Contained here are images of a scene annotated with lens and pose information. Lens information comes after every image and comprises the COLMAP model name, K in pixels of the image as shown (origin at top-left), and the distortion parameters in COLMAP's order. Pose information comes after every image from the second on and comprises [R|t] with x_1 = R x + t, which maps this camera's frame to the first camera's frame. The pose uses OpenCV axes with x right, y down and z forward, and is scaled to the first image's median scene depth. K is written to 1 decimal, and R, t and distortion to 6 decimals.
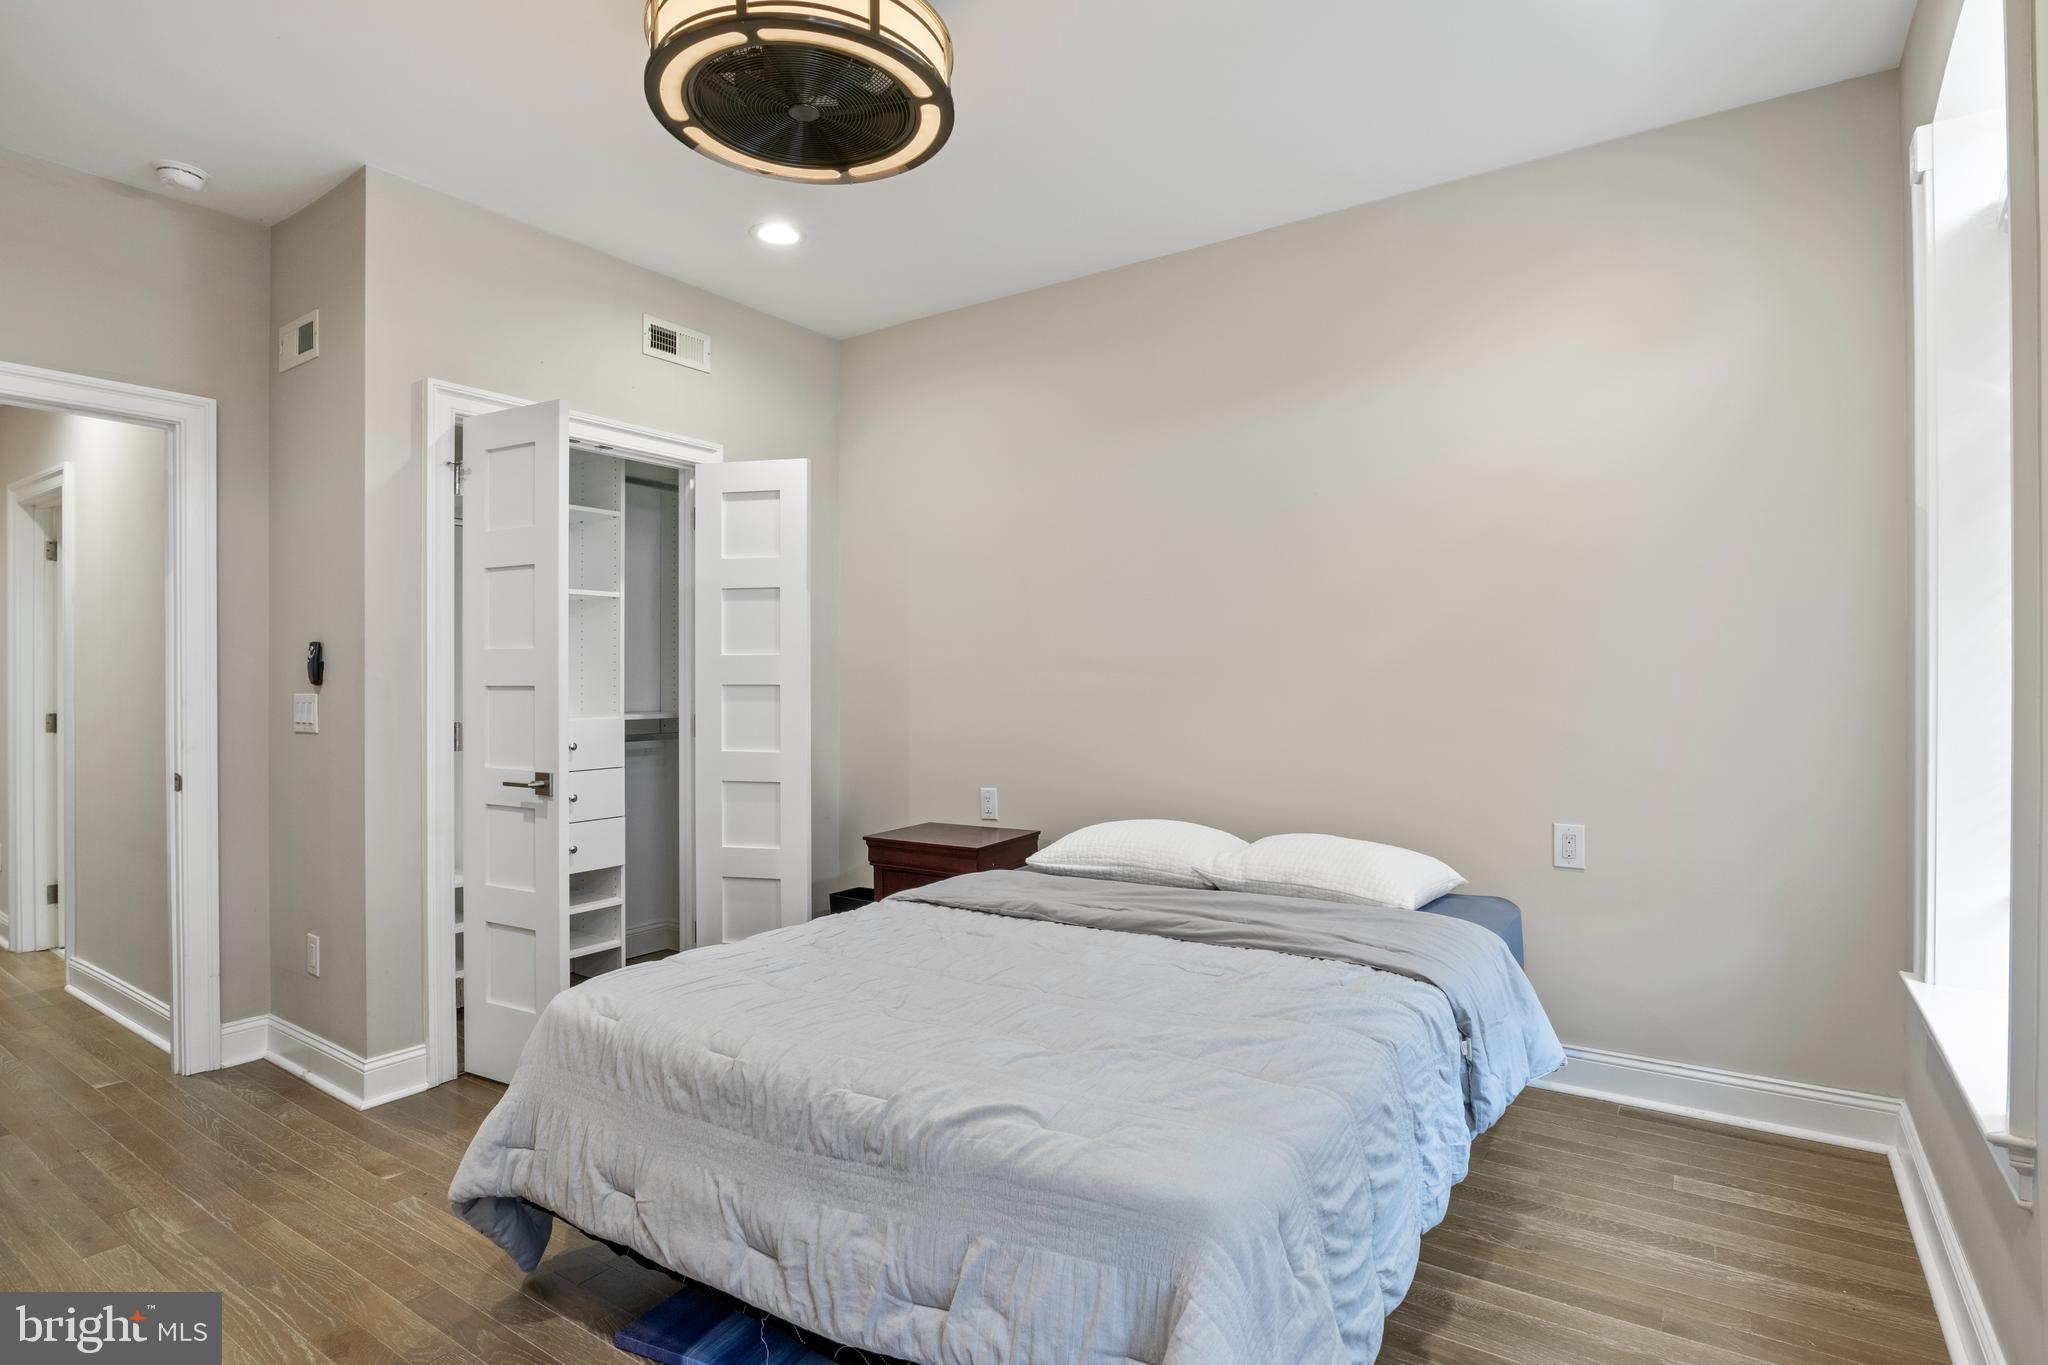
lens RADIAL K [[1029.0, 0, 1030.2], [0, 1029.0, 682.9], [0, 0, 1]] dist [-0.011009, 0.000300]
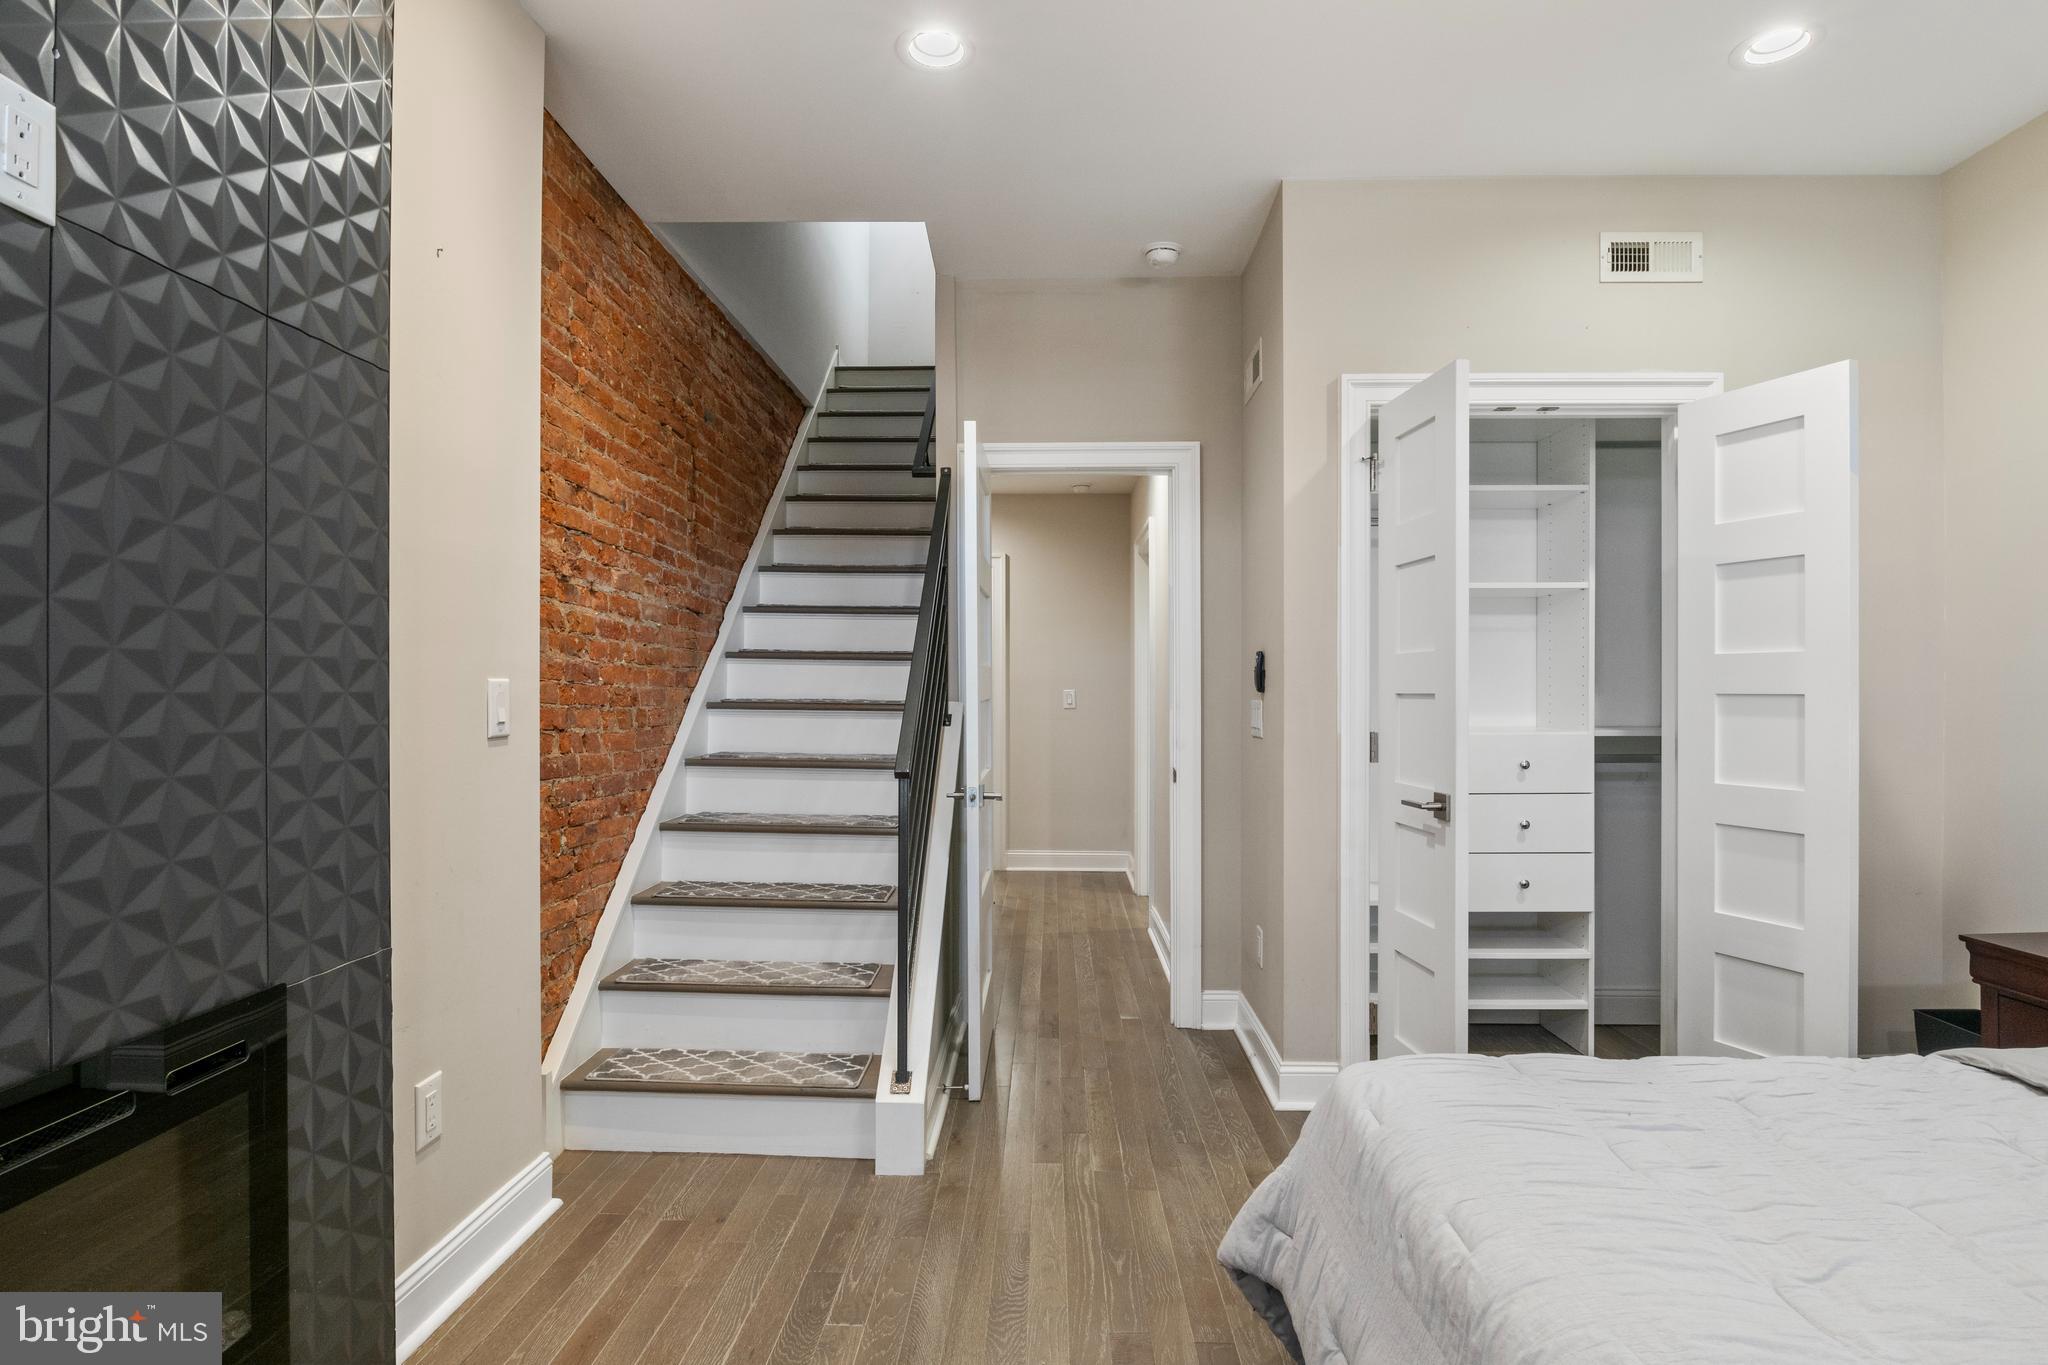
lens RADIAL K [[1029.0, 0, 1020.8], [0, 1029.0, 691.8], [0, 0, 1]] dist [-0.011009, 0.000300]
pose [[0.542470, 0.002637, -0.840071, 0.056468], [-0.002586, 0.999996, 0.001469, 0.000526], [0.840071, 0.001376, 0.542474, 0.198915]]
